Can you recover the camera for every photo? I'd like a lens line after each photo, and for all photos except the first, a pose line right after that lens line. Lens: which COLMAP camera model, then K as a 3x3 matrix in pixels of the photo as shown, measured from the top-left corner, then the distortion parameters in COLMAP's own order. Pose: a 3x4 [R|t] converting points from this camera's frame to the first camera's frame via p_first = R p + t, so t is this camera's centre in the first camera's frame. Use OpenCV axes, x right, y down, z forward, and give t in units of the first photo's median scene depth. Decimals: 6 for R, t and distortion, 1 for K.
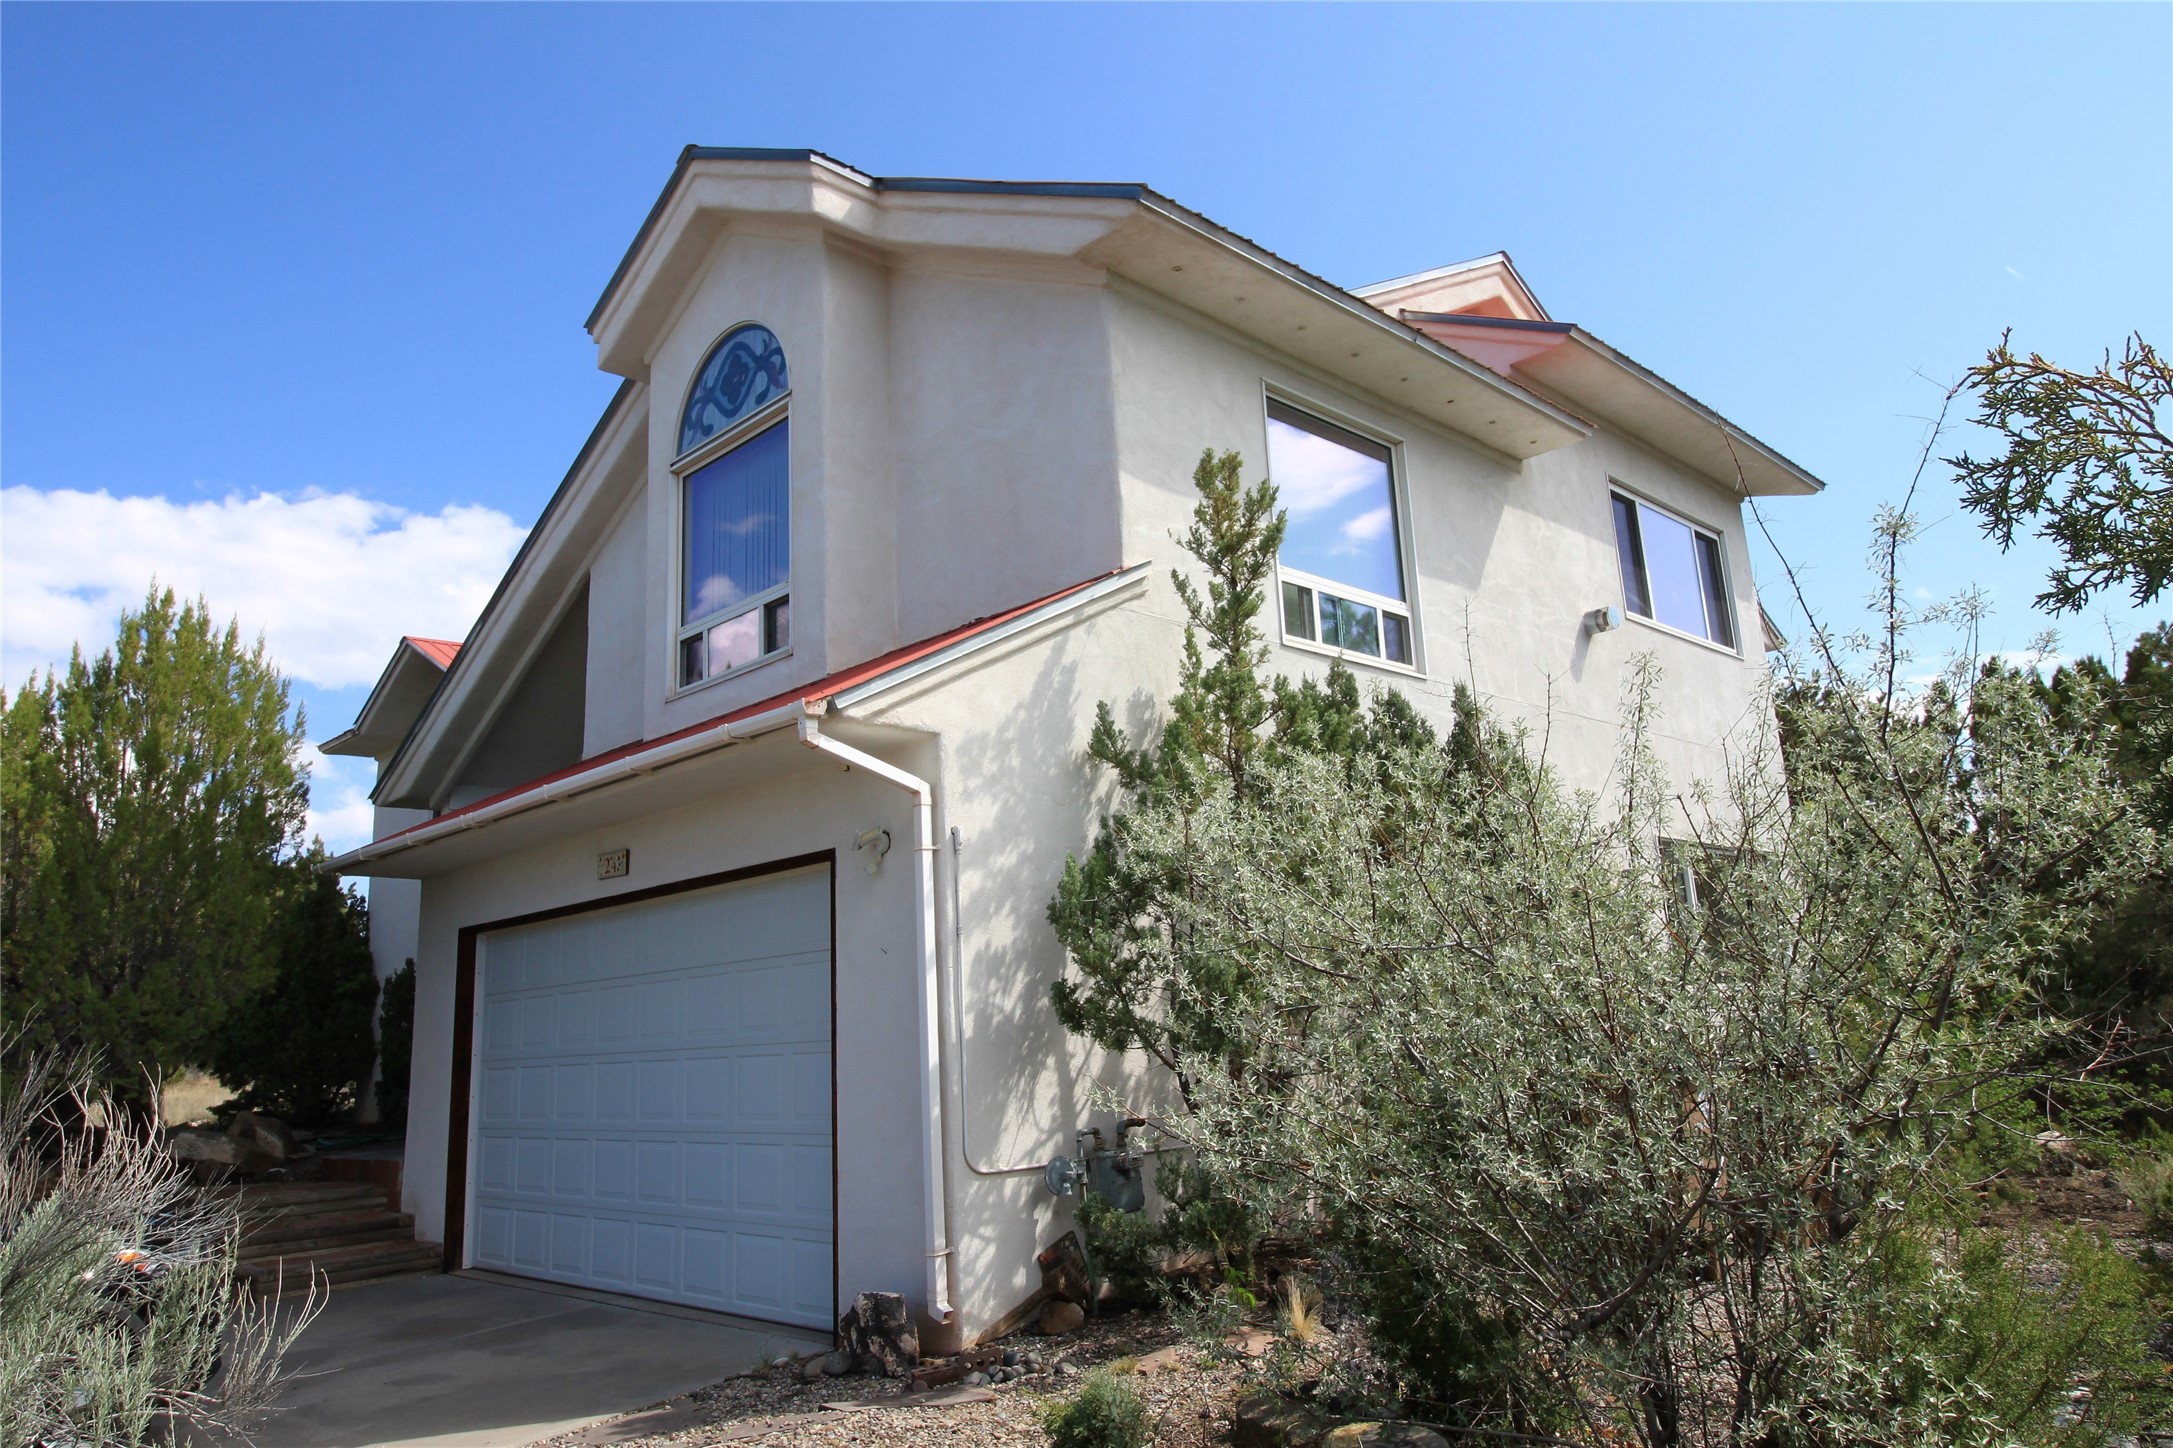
lens RADIAL K [[1426.3, 0, 1089.5], [0, 1426.3, 694.5], [0, 0, 1]] dist [0.001904, -0.001302]
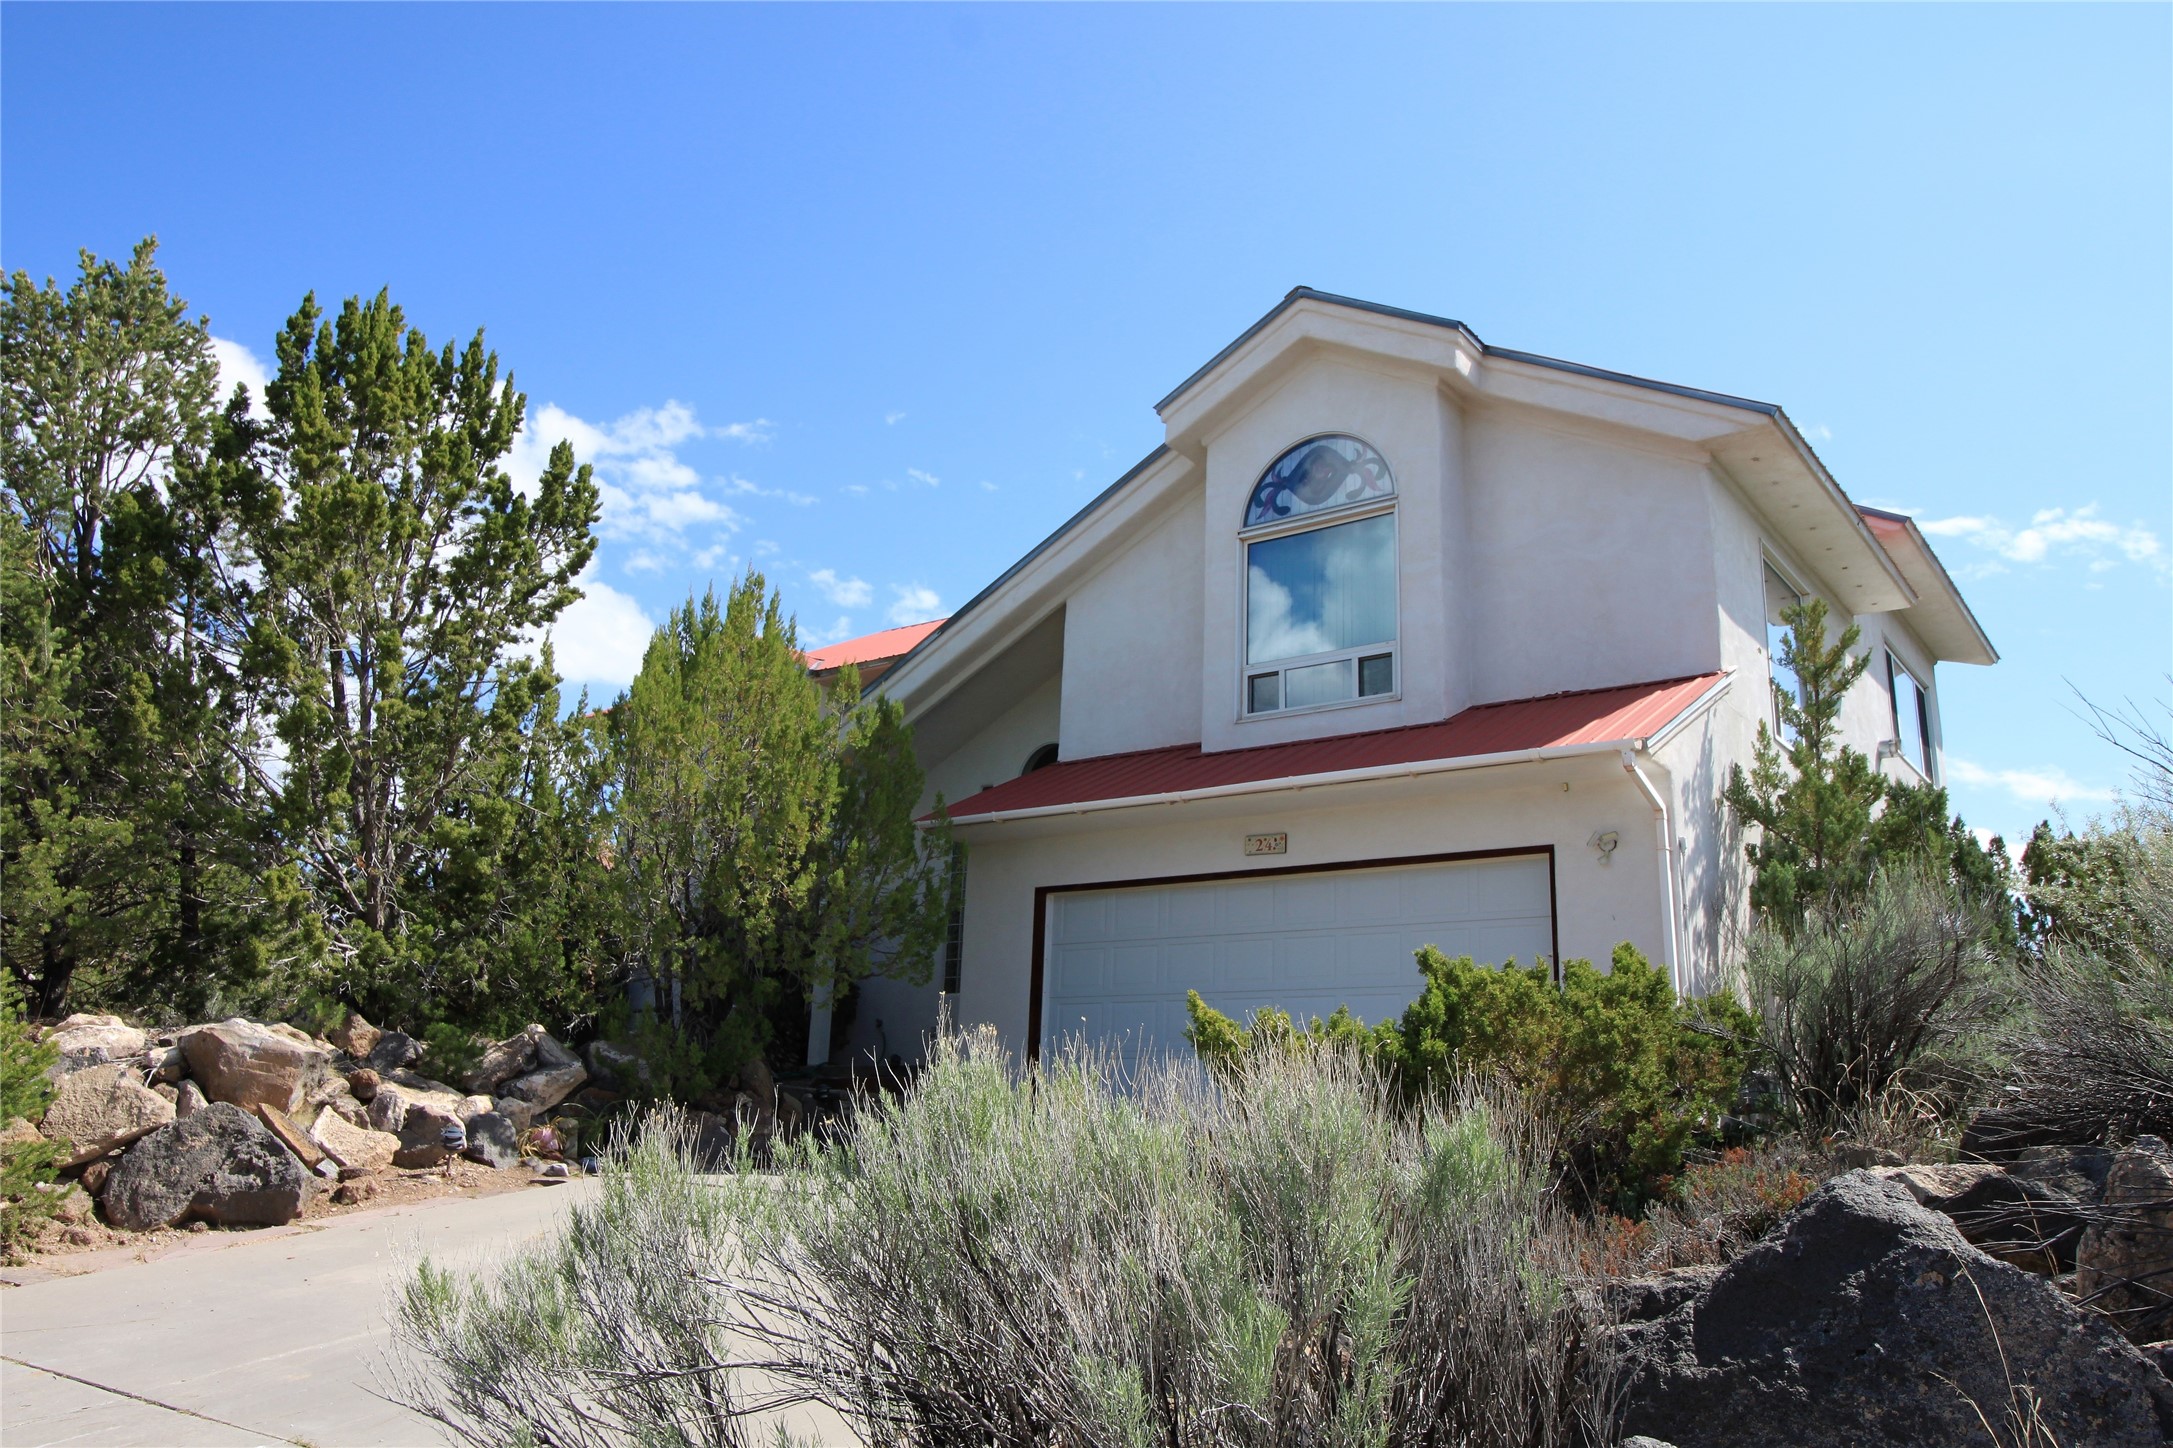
lens RADIAL K [[1585.1, 0, 1086.5], [0, 1585.1, 724.0], [0, 0, 1]] dist [-0.000840, 0.000333]
pose [[0.986222, 0.122348, 0.111342, -0.621600], [-0.119012, 0.992234, -0.036161, 0.076741], [-0.114902, 0.022412, 0.993124, -0.385699]]
